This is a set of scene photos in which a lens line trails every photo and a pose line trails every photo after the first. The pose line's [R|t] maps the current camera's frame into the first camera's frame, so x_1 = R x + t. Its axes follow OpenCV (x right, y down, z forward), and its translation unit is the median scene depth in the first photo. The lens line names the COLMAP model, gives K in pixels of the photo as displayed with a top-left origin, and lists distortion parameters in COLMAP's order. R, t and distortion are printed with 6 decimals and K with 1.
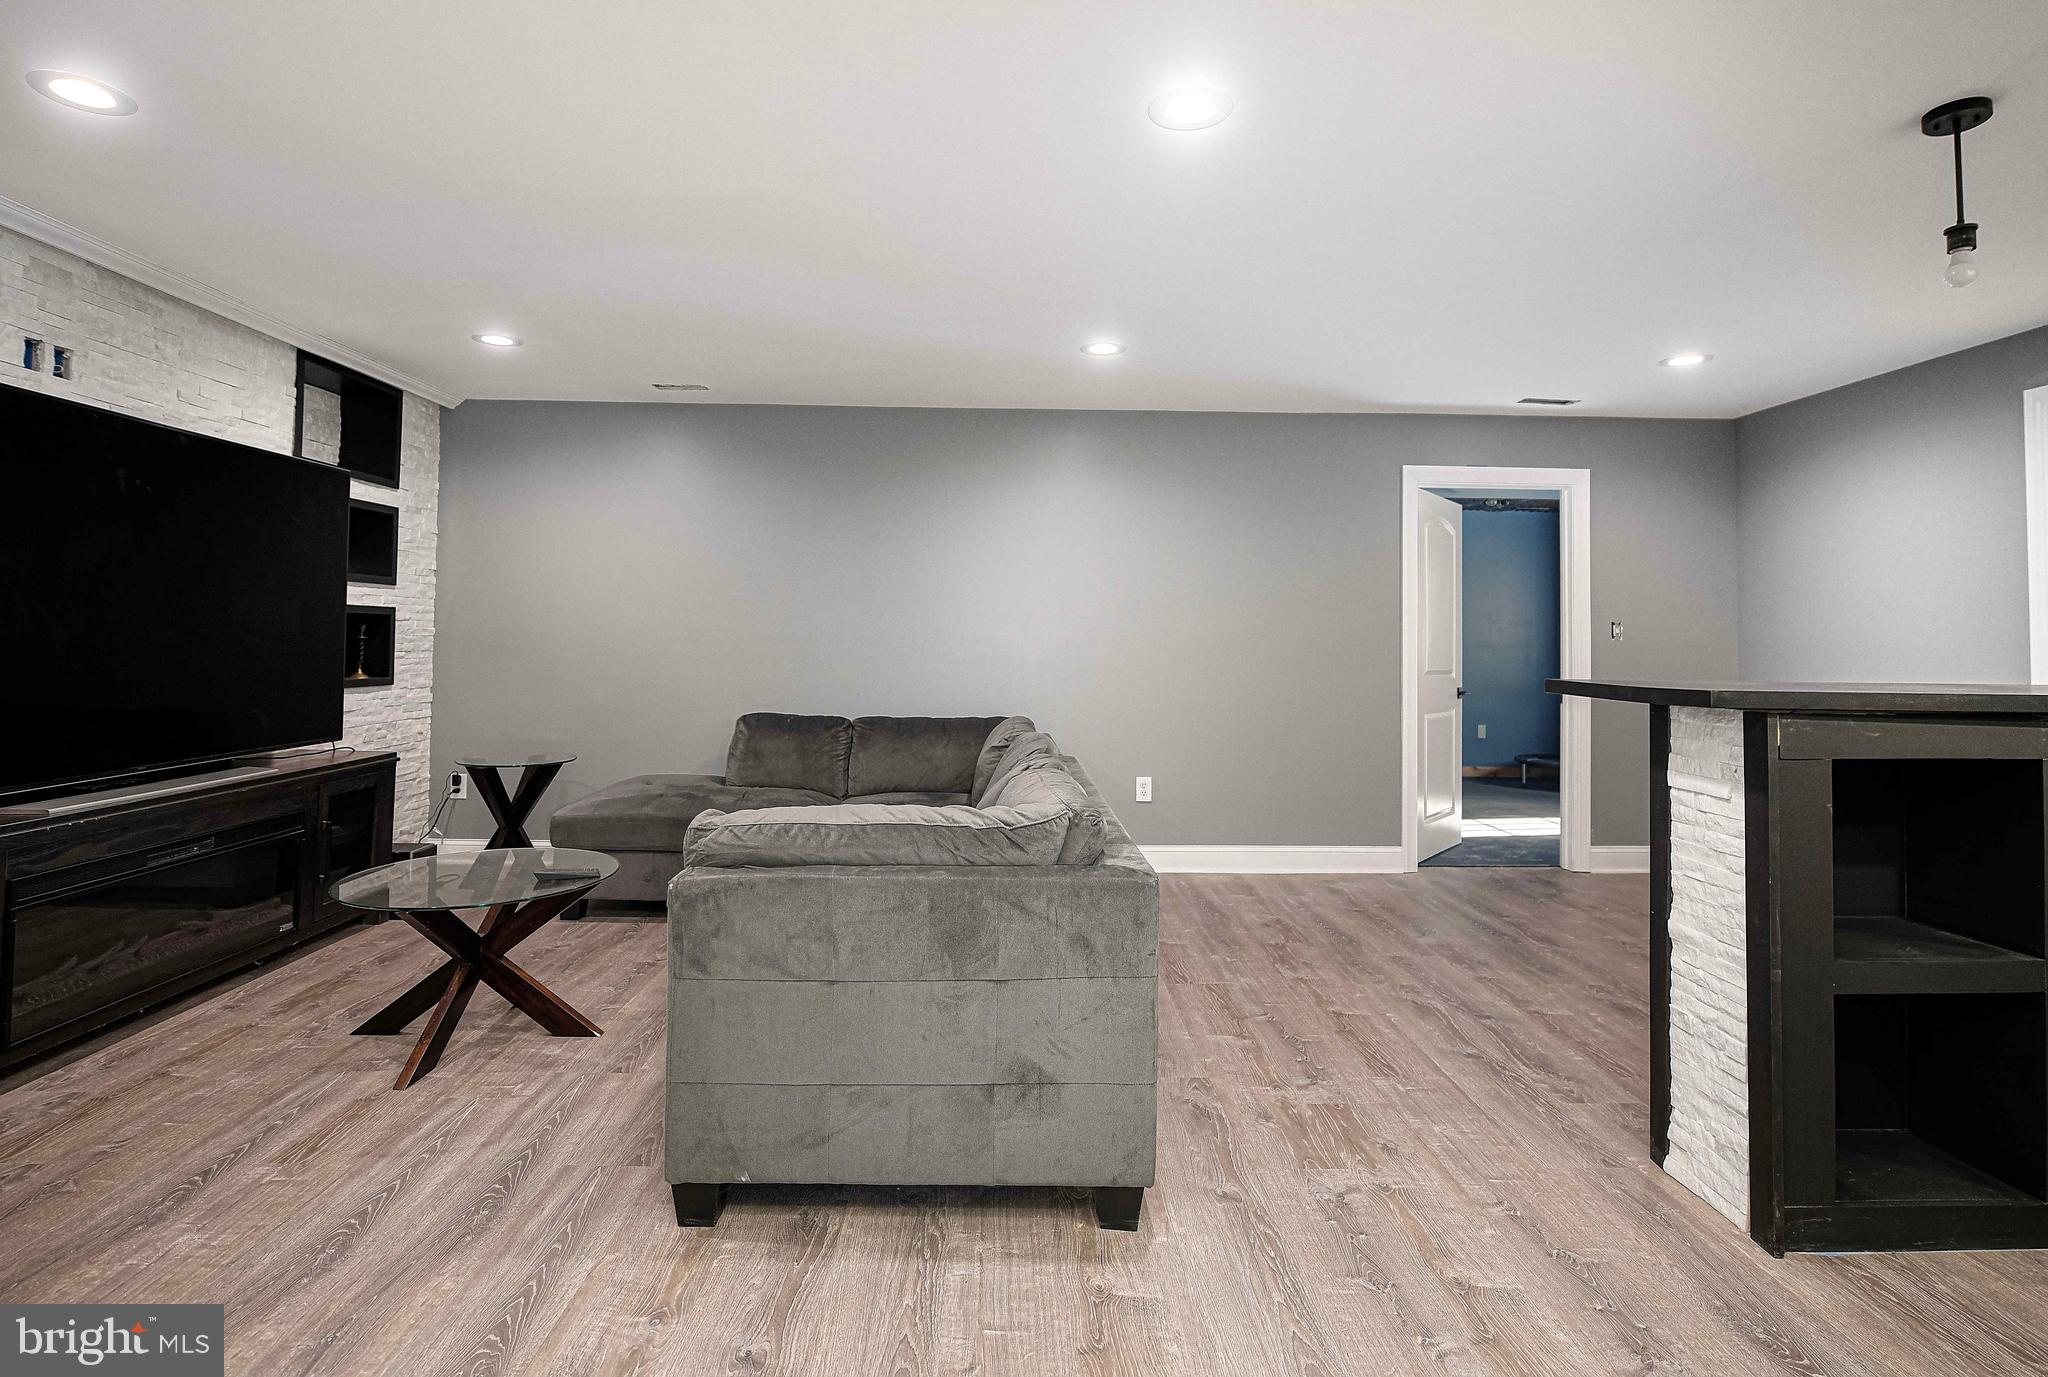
lens RADIAL K [[994.7, 0, 1018.0], [0, 994.7, 610.9], [0, 0, 1]] dist [-0.015785, -0.000929]
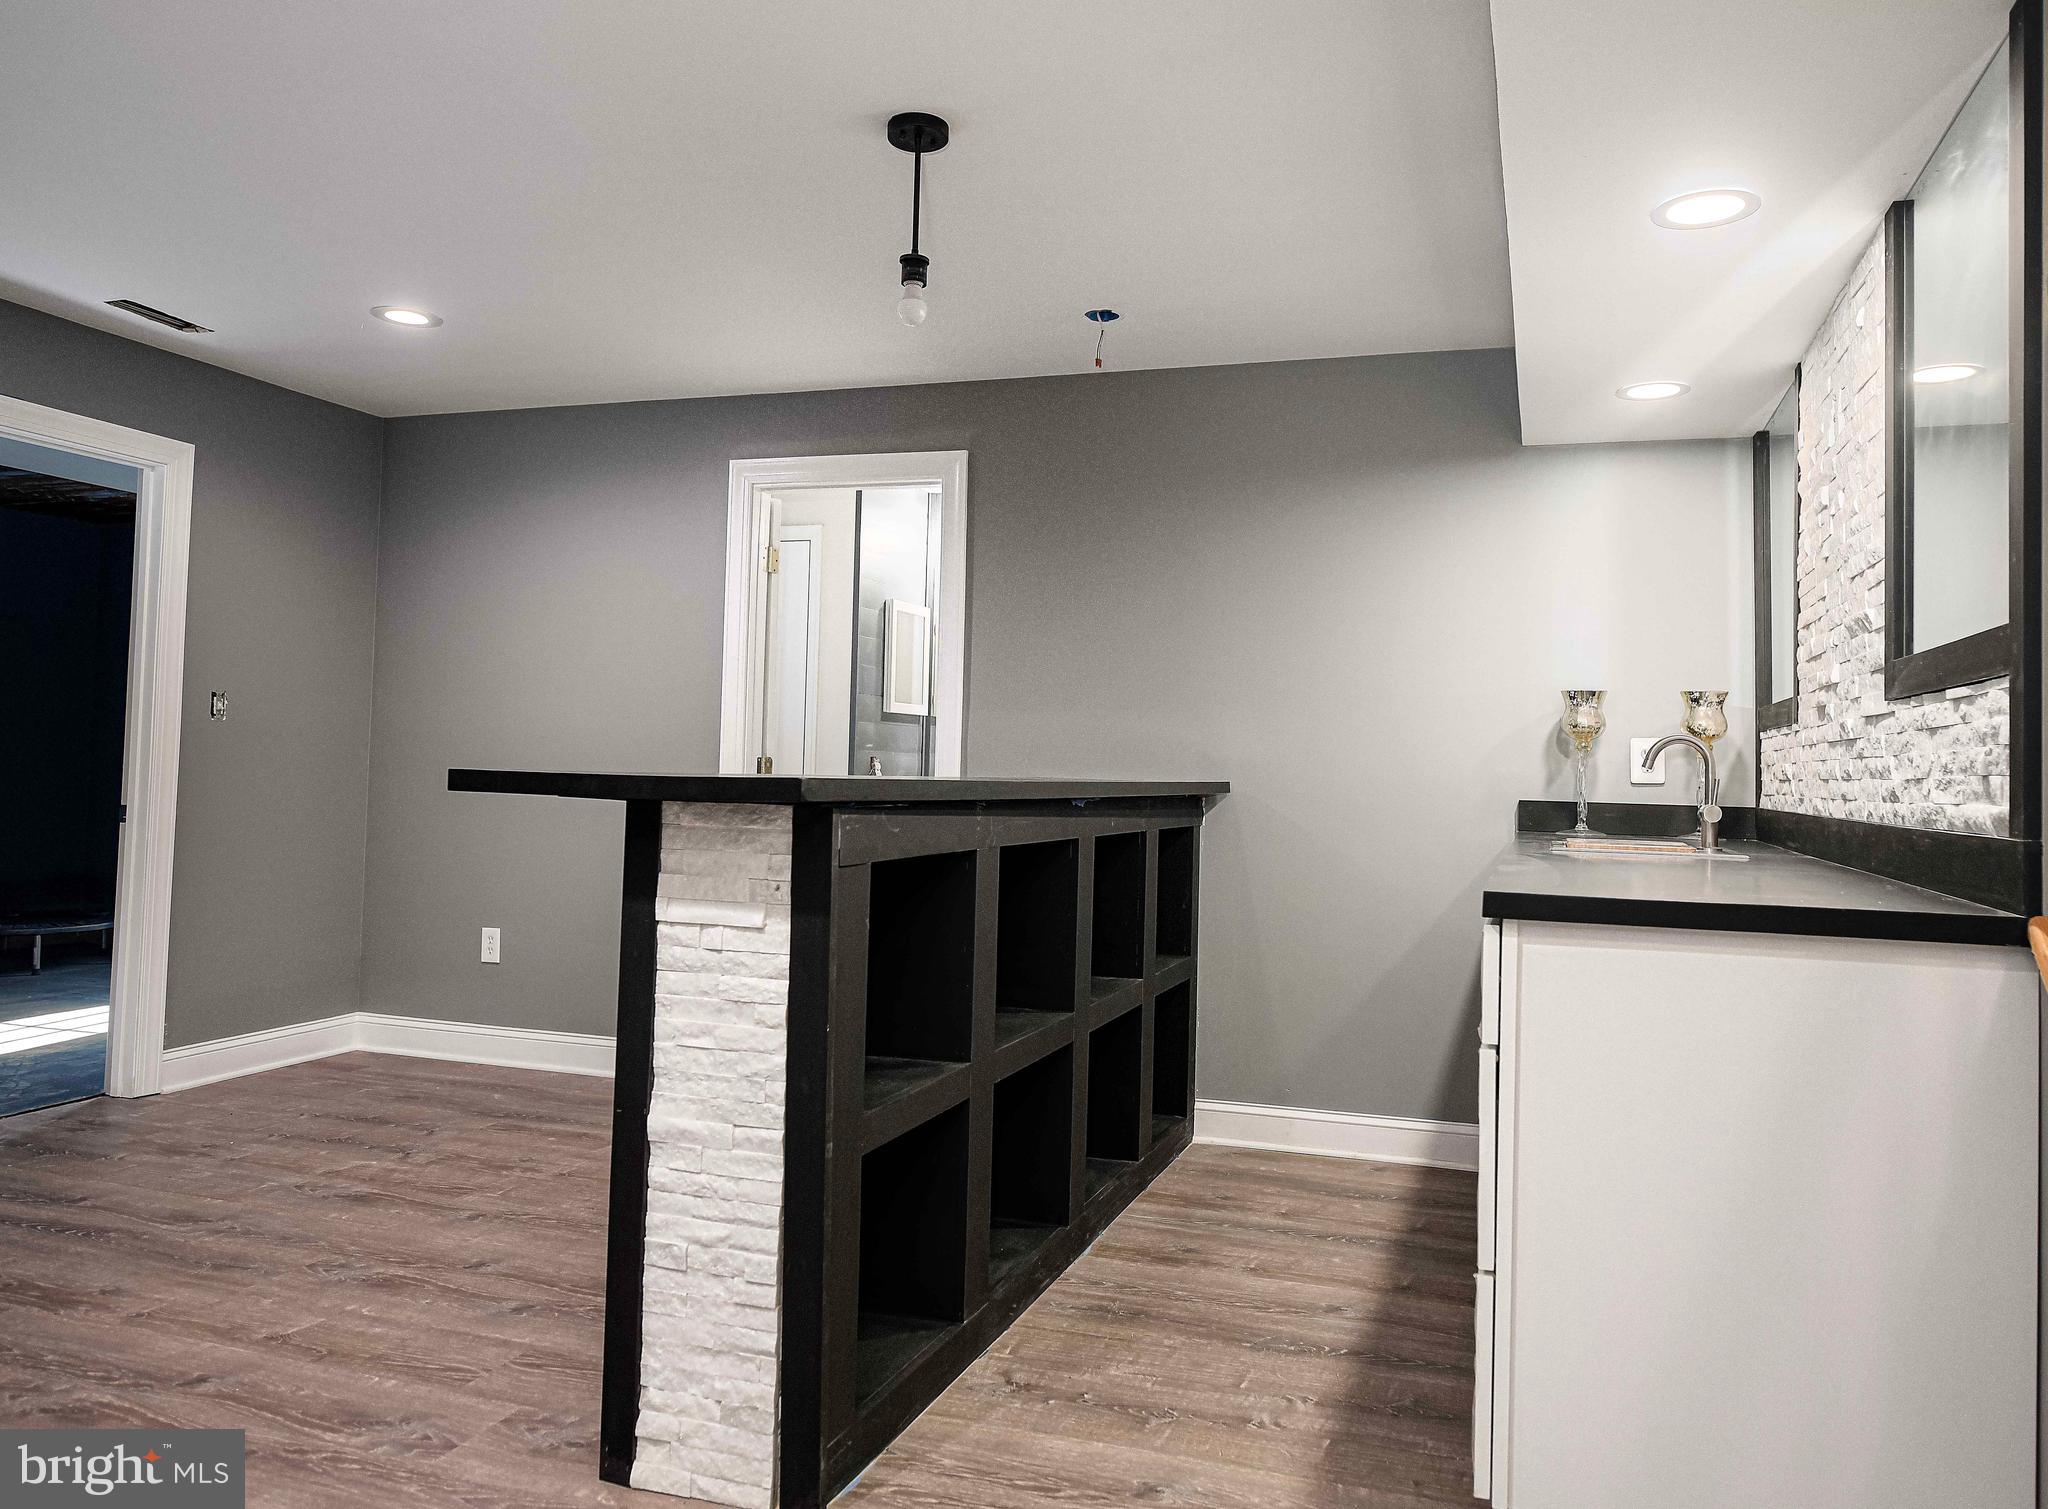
lens RADIAL K [[1420.3, 0, 1089.8], [0, 1420.3, 717.6], [0, 0, 1]] dist [-0.004843, 0.002673]
pose [[0.325530, 0.032524, 0.944972, -0.159602], [-0.049416, 0.998628, -0.017348, 0.032701], [-0.944240, -0.041050, 0.326690, 0.342595]]
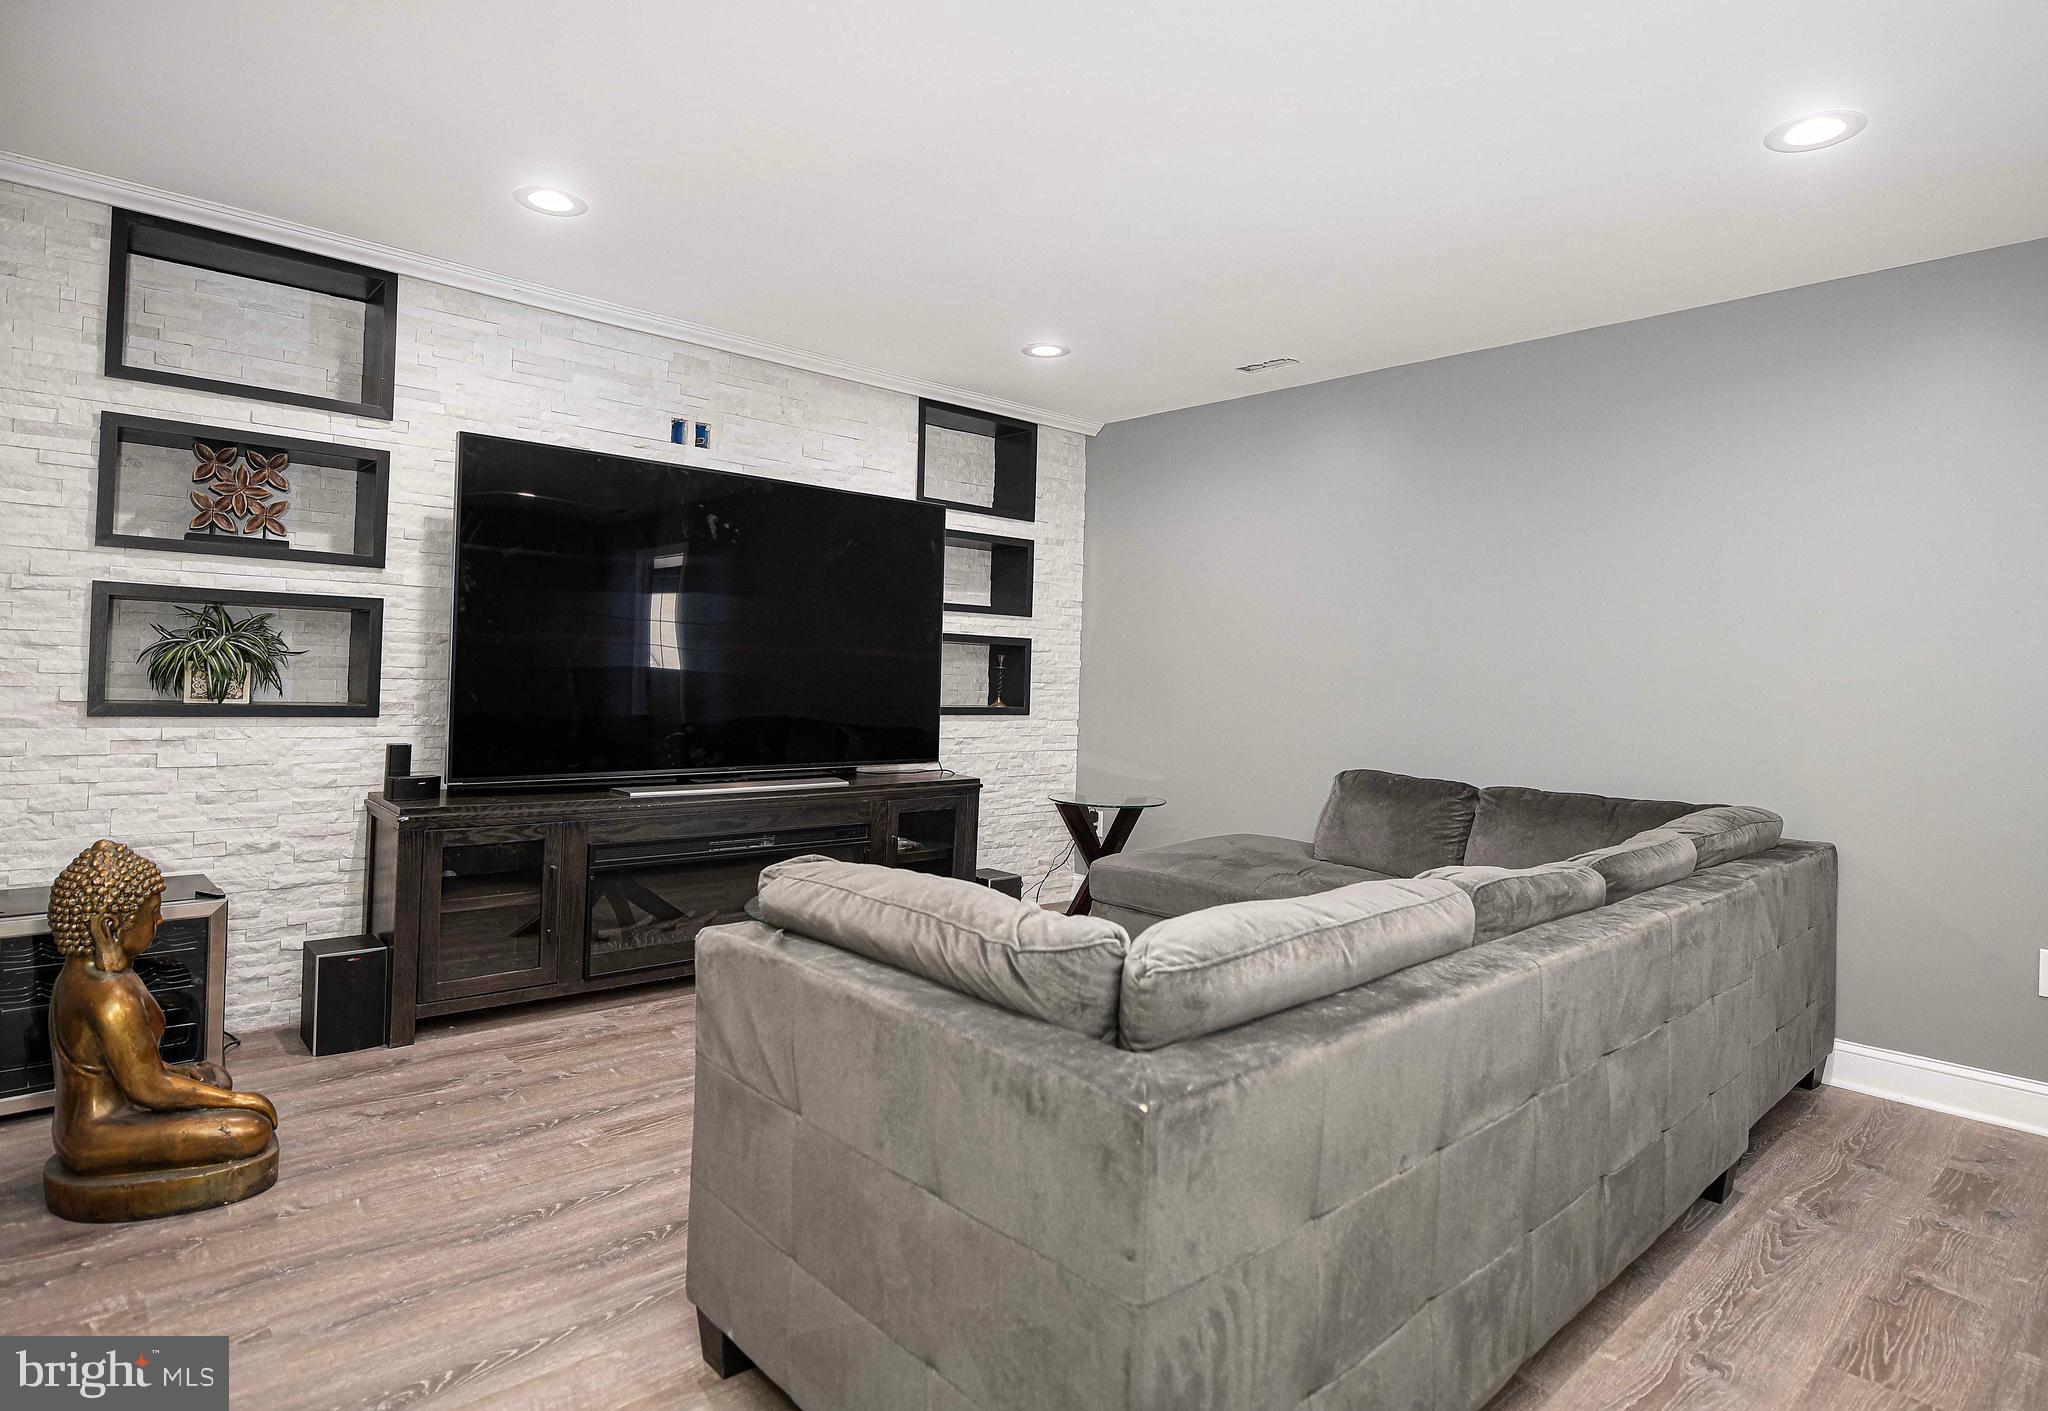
lens RADIAL K [[1102.7, 0, 1025.2], [0, 1102.7, 657.2], [0, 0, 1]] dist [-0.006024, -0.002523]
pose [[0.661834, -0.002784, -0.749645, 0.392371], [-0.000805, 0.999990, -0.004424, 0.037465], [0.749650, 0.003532, 0.661825, 0.455817]]
